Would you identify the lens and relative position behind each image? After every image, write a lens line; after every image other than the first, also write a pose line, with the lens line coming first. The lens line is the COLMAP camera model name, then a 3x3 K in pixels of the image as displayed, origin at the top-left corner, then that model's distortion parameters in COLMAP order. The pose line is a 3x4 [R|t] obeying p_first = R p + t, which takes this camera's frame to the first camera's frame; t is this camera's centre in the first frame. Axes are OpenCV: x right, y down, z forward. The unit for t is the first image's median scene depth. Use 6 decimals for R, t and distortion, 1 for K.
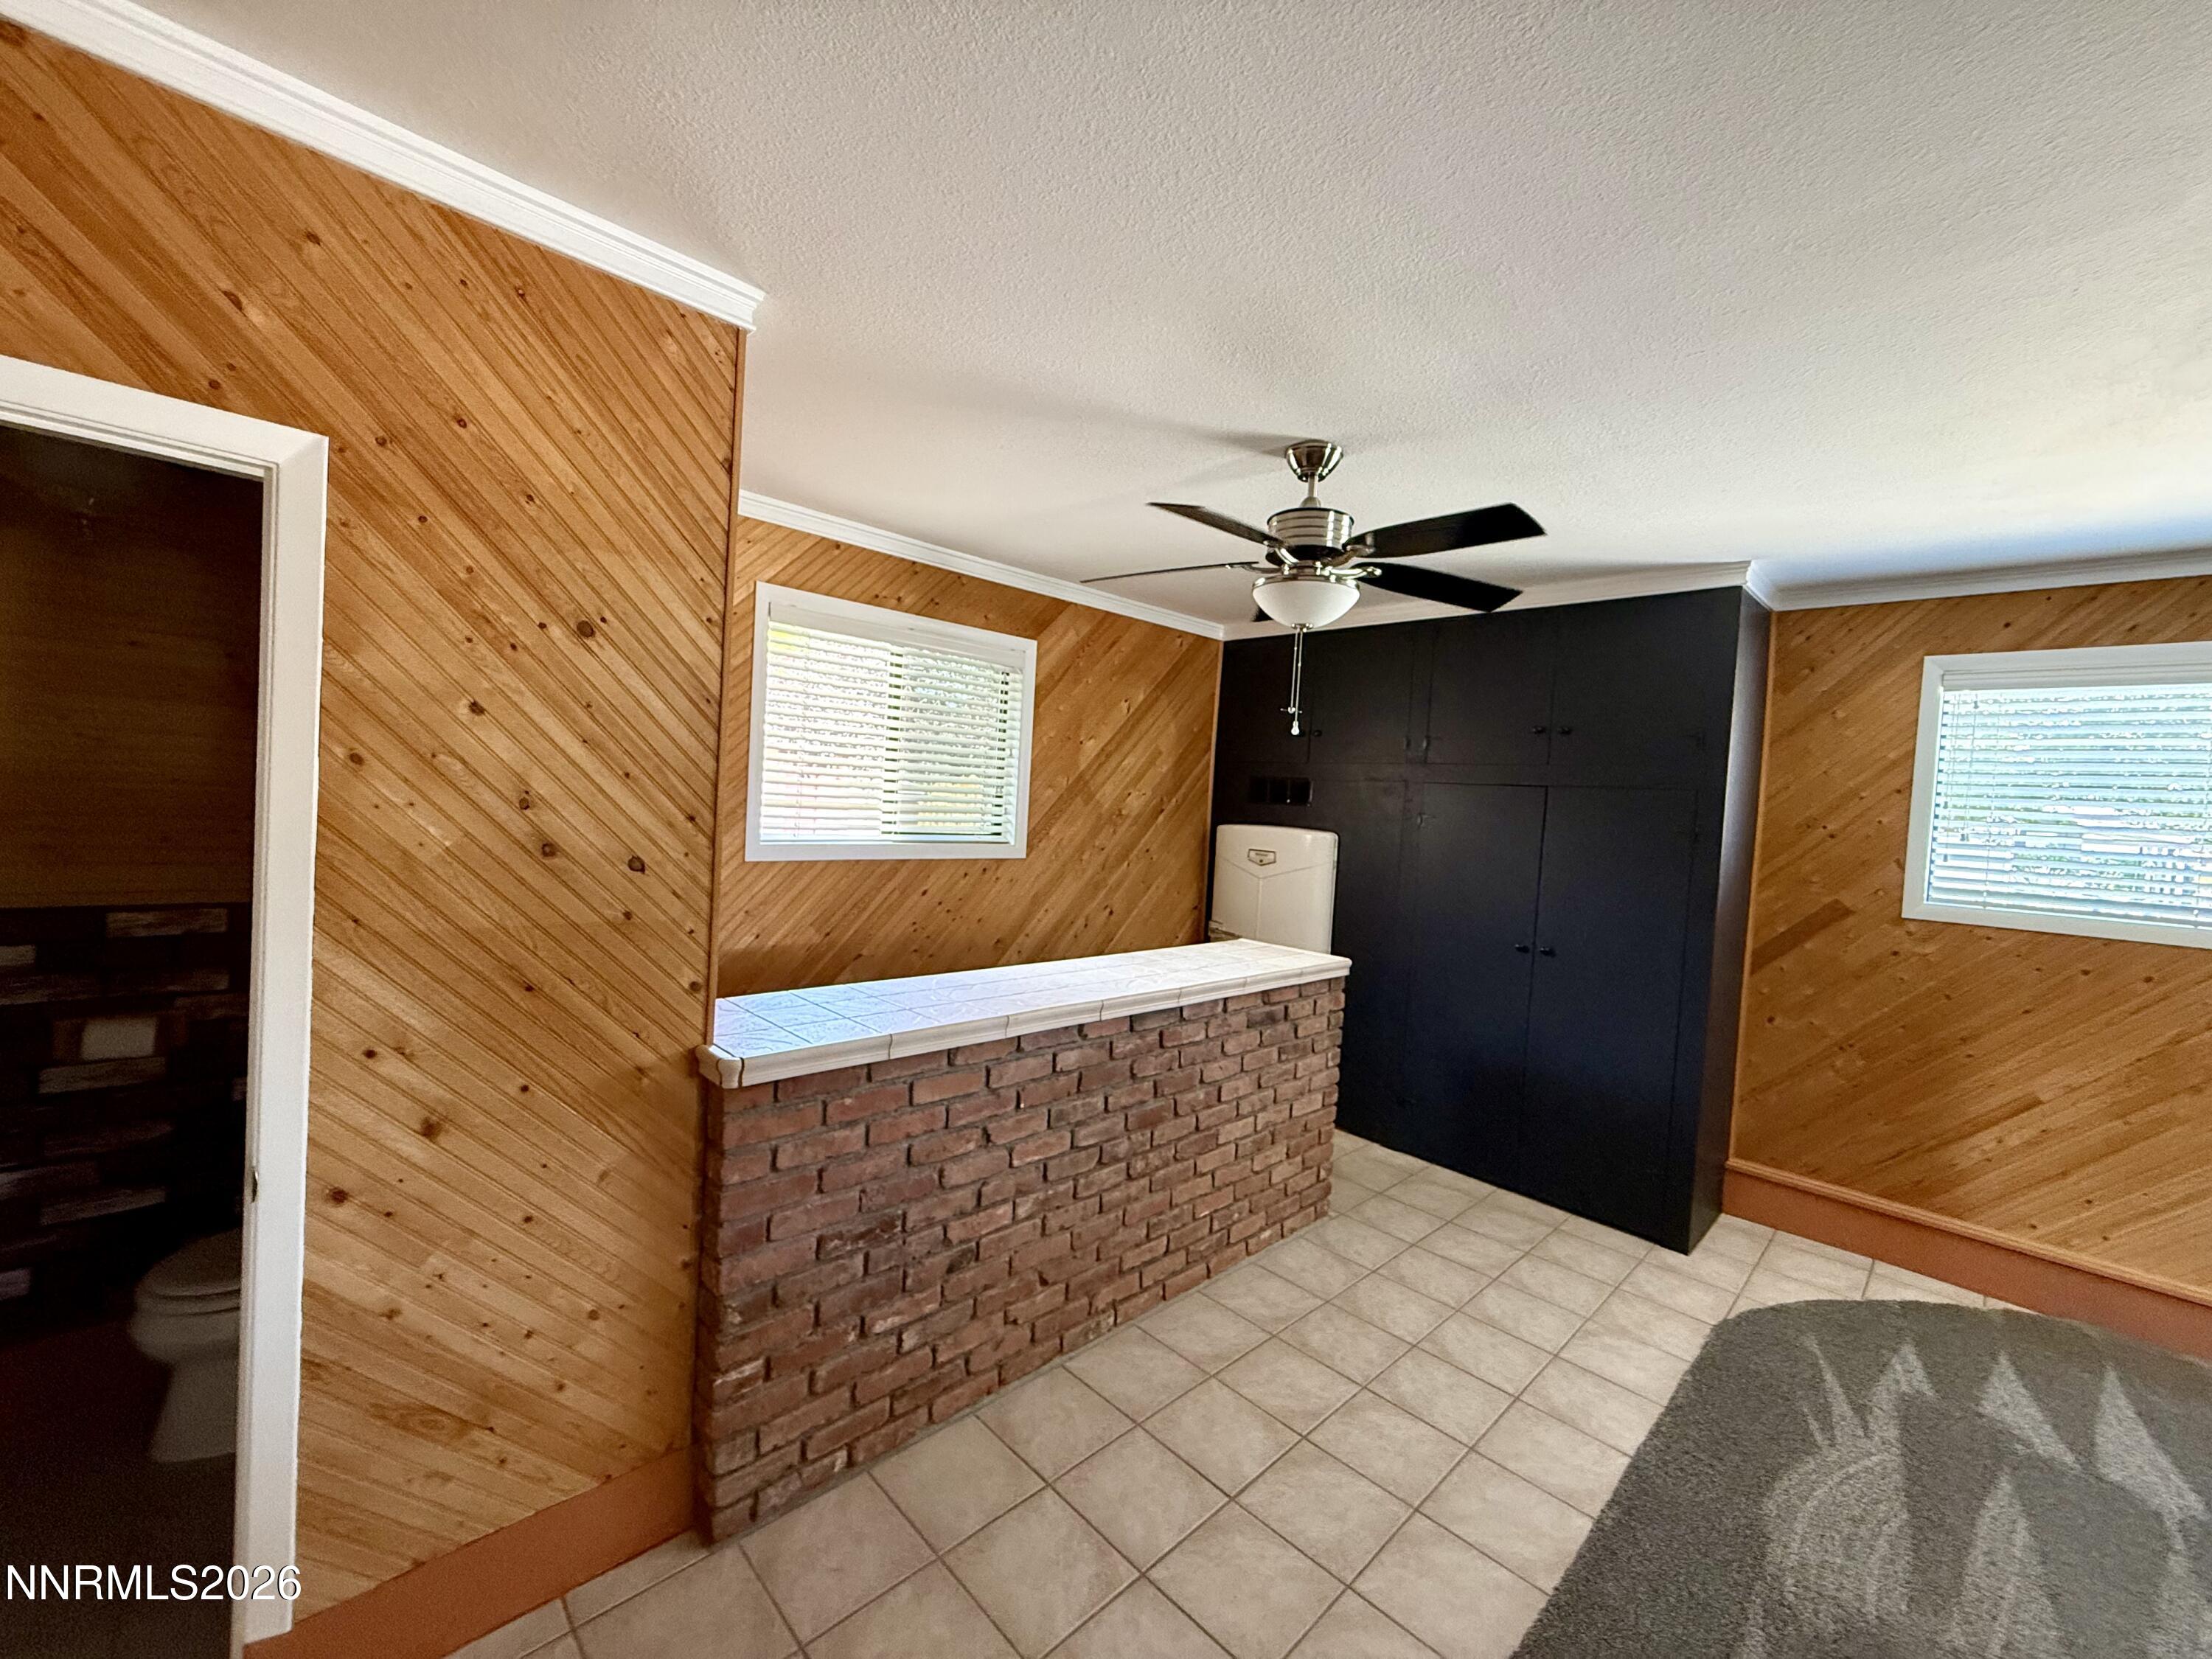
lens RADIAL K [[876.9, 0, 1106.0], [0, 876.9, 829.5], [0, 0, 1]] dist [0.001070, 0.000050]
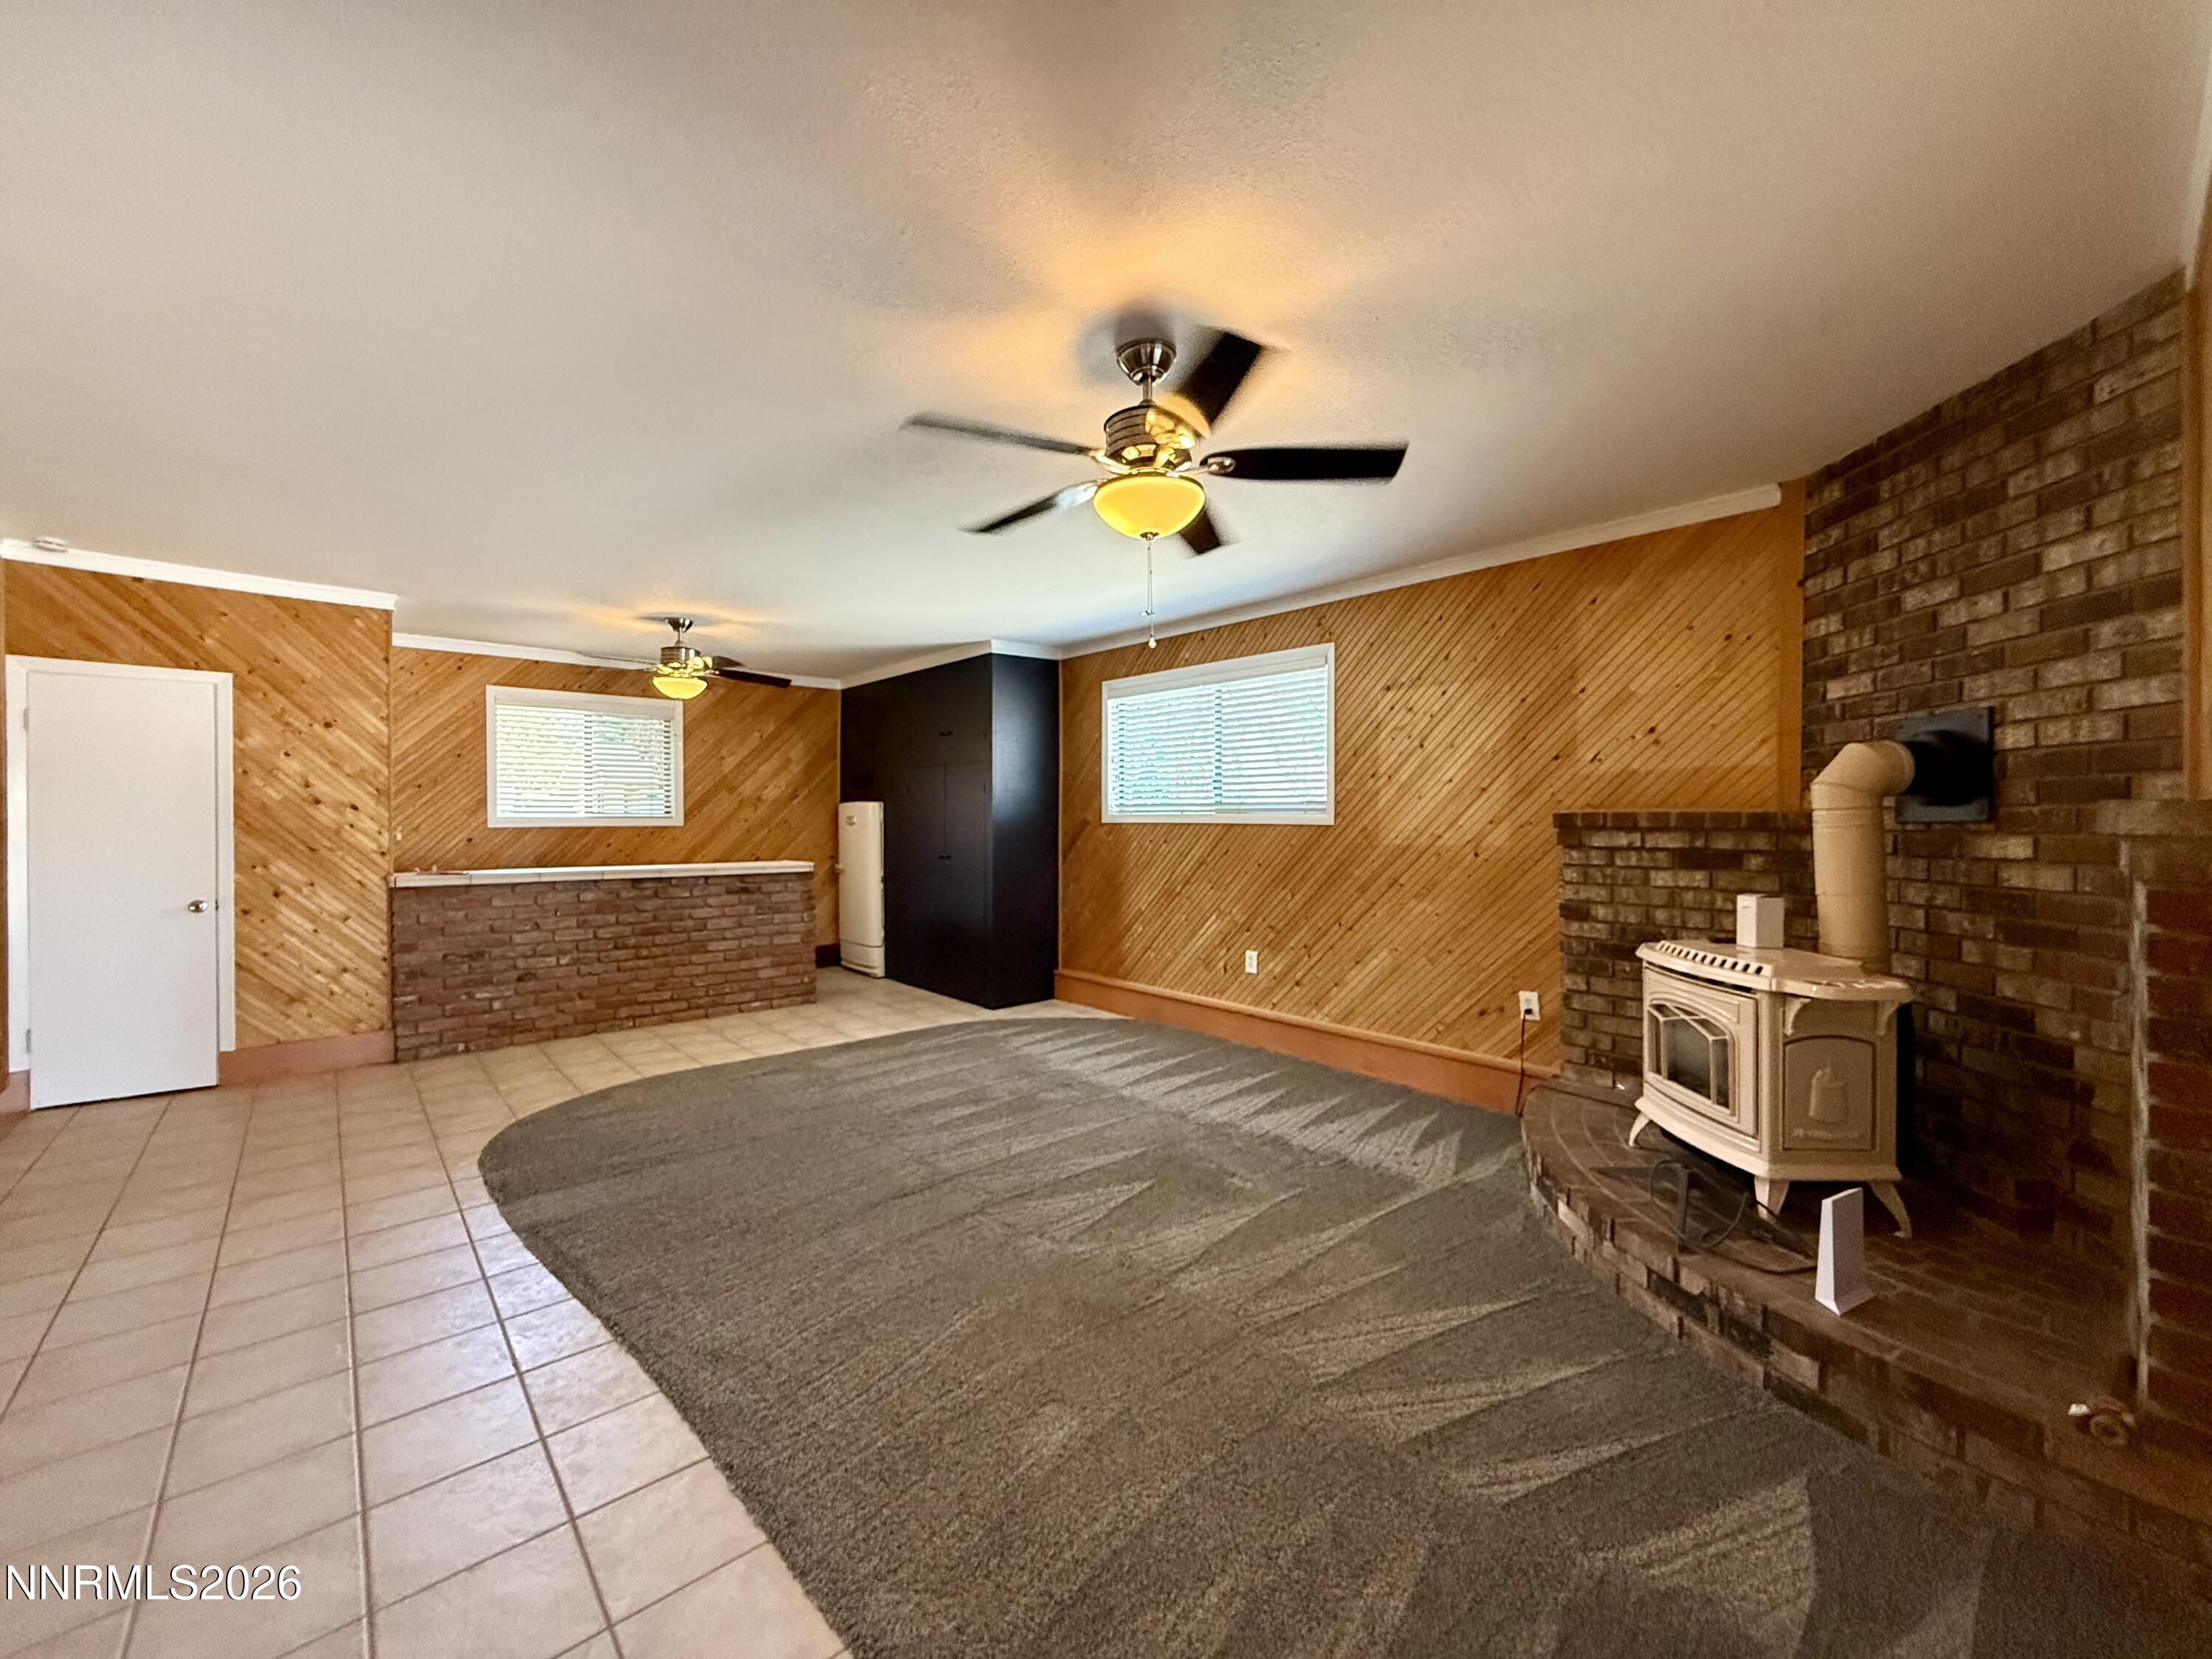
lens RADIAL K [[876.9, 0, 1106.0], [0, 876.9, 829.5], [0, 0, 1]] dist [0.001070, 0.000050]
pose [[0.997375, -0.059377, -0.041437, 1.389990], [0.058286, 0.997933, -0.027065, 0.231345], [0.042958, 0.024579, 0.998774, -1.190930]]
